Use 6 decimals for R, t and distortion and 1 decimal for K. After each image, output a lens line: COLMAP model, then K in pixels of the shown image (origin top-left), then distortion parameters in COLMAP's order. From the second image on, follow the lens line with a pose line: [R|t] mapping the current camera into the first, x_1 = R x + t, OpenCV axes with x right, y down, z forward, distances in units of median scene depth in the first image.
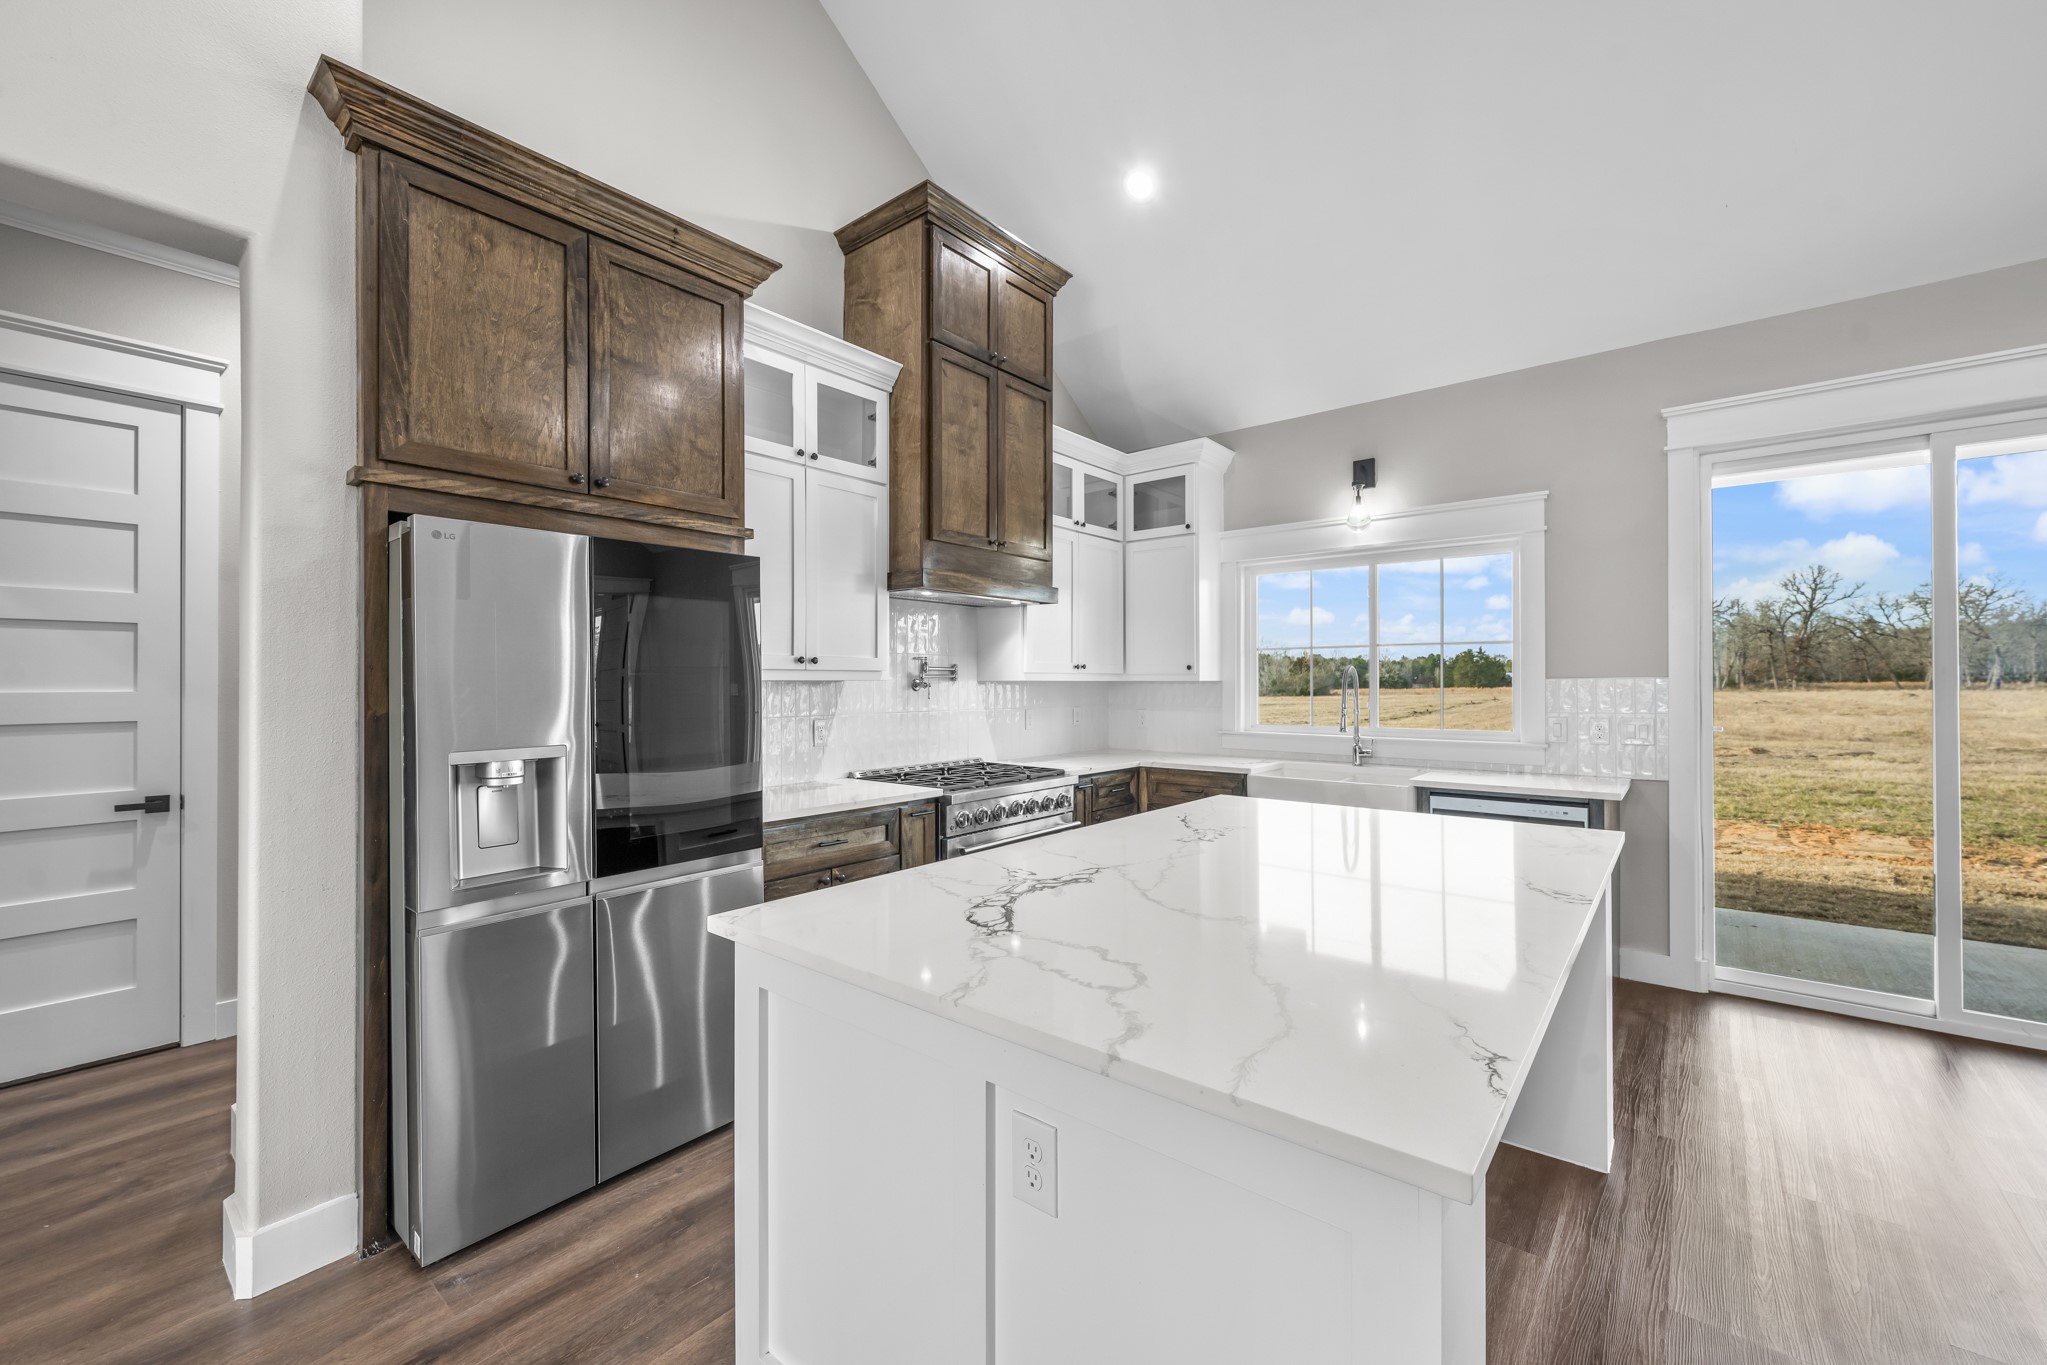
lens RADIAL K [[811.2, 0, 1023.5], [0, 811.2, 682.5], [0, 0, 1]] dist [-0.000532, -0.000036]
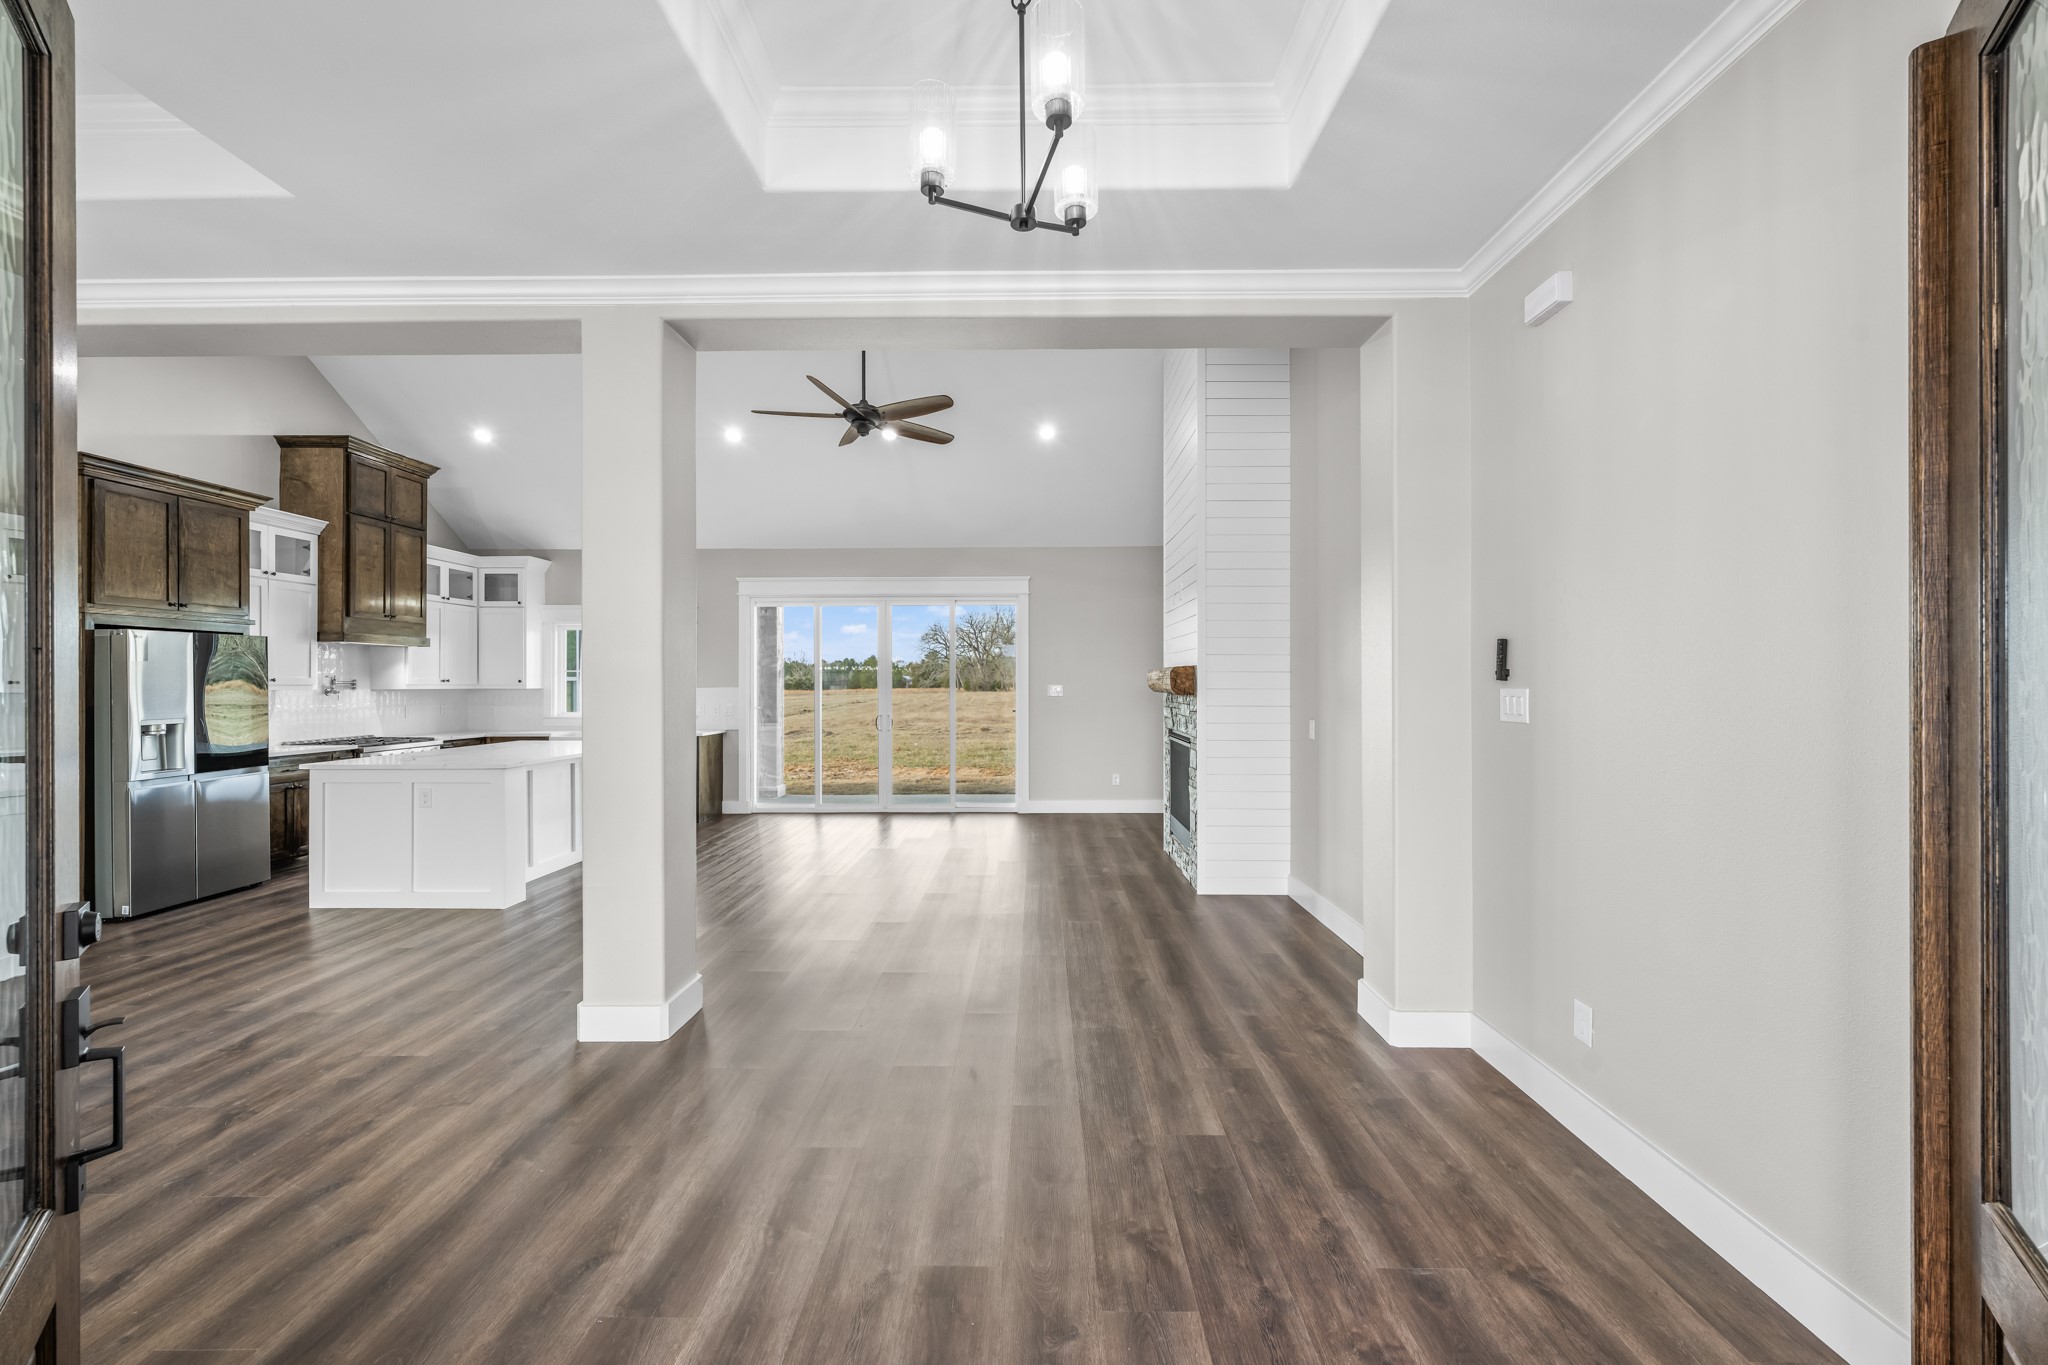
lens RADIAL K [[811.6, 0, 1024.0], [0, 811.6, 682.5], [0, 0, 1]] dist [-0.000532, -0.000036]
pose [[0.778124, 0.002136, 0.628107, -0.065520], [-0.000889, 0.999997, -0.002299, -0.014864], [-0.628110, 0.001231, 0.778123, -1.283370]]
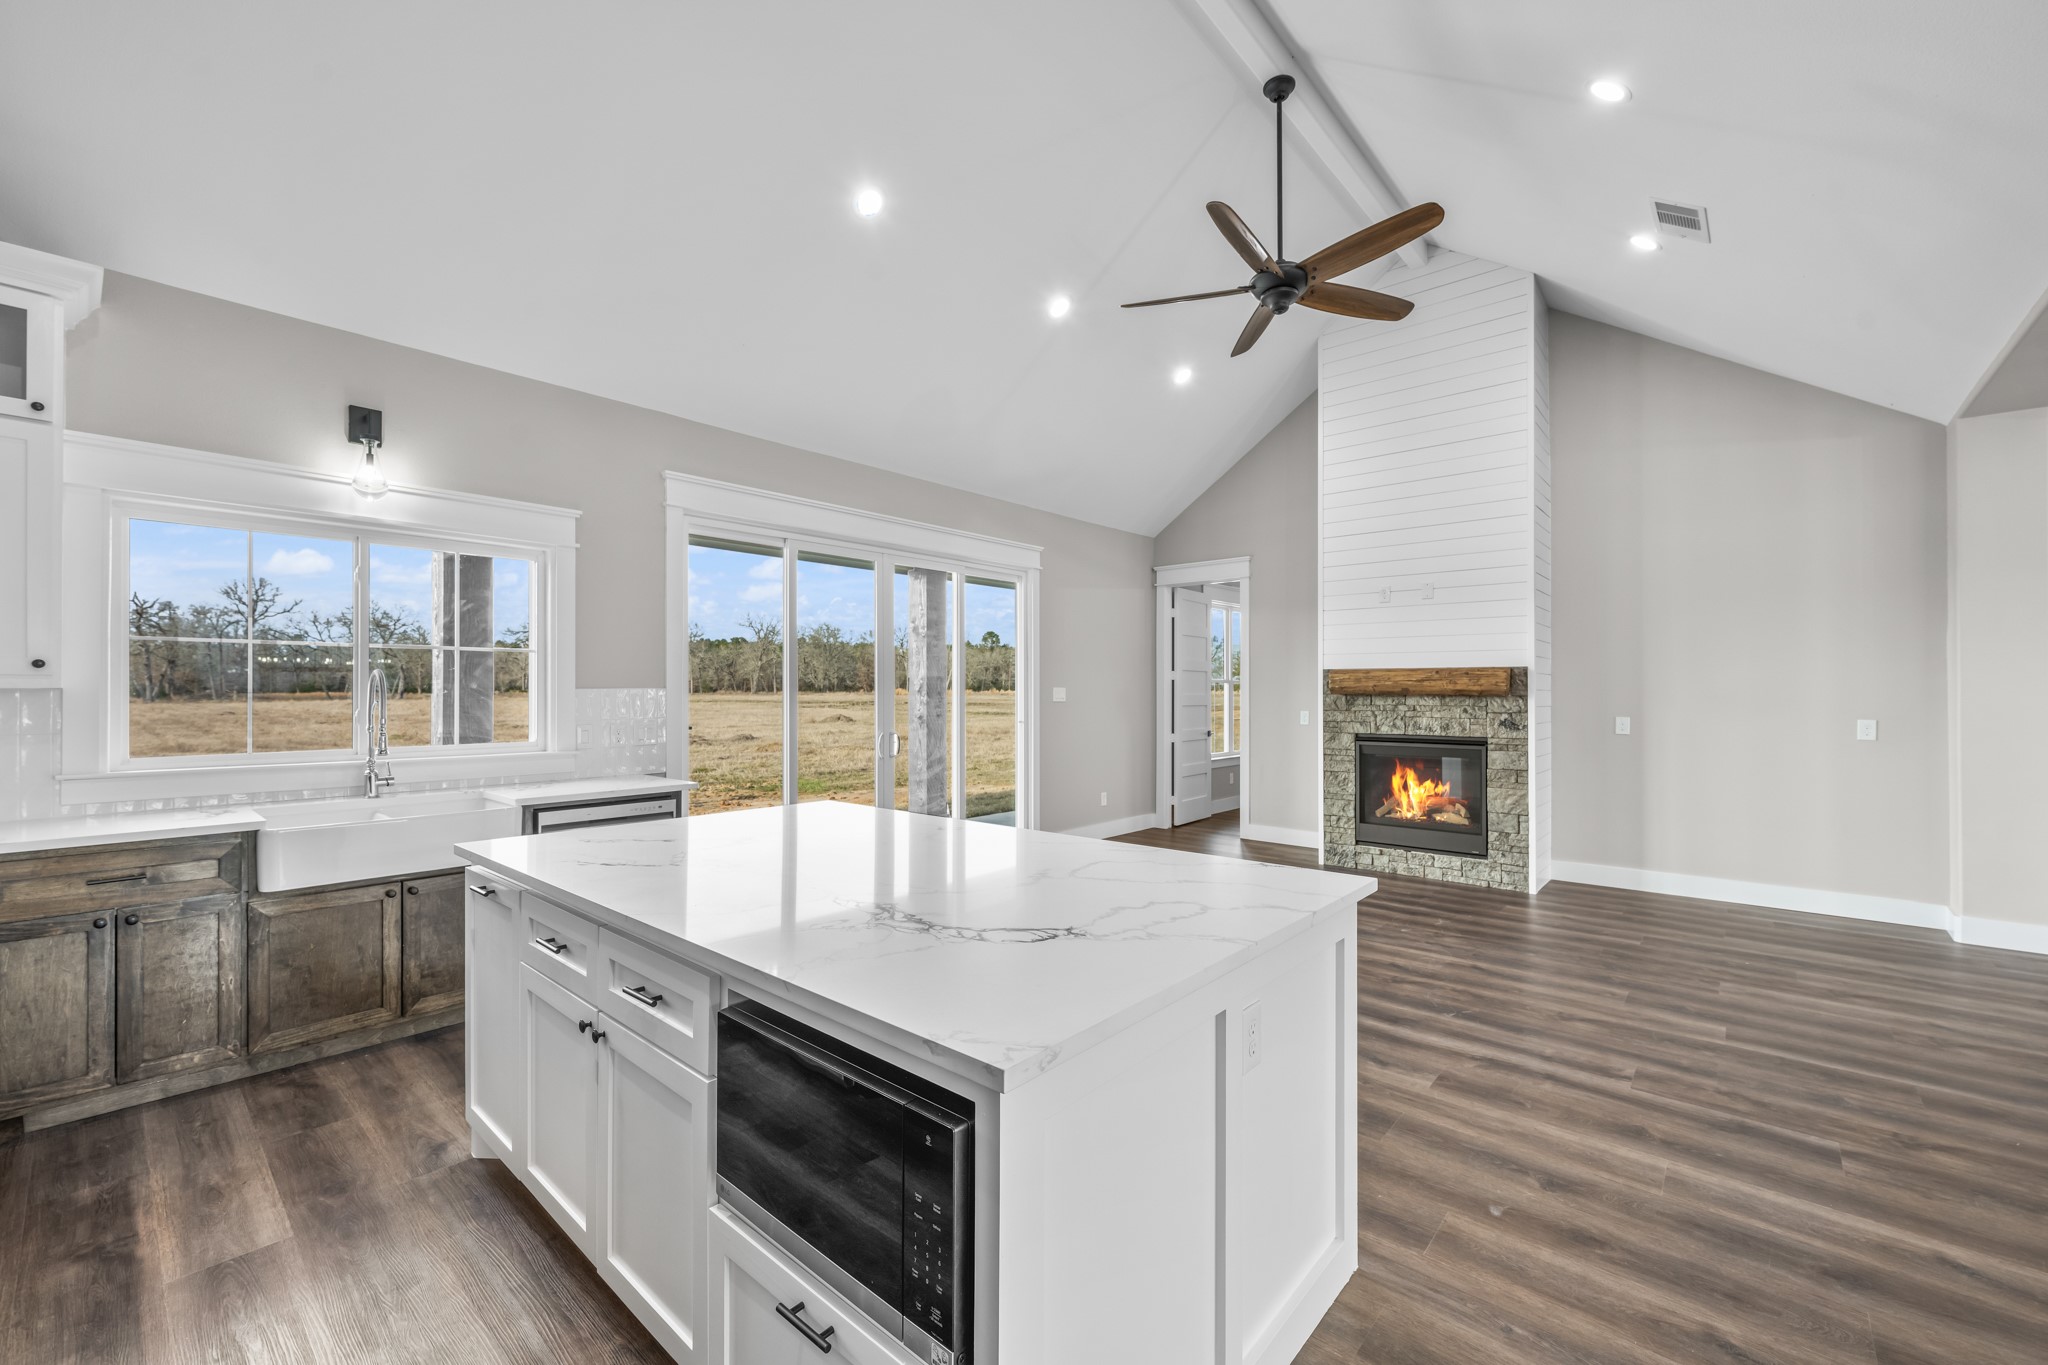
lens RADIAL K [[813.9, 0, 1027.6], [0, 813.9, 708.6], [0, 0, 1]] dist [0.000265, 0.000017]
pose [[0.031811, -0.017520, 0.999340, -0.378861], [-0.001469, 0.999844, 0.017576, 0.001005], [-0.999493, -0.002028, 0.031781, 0.363773]]
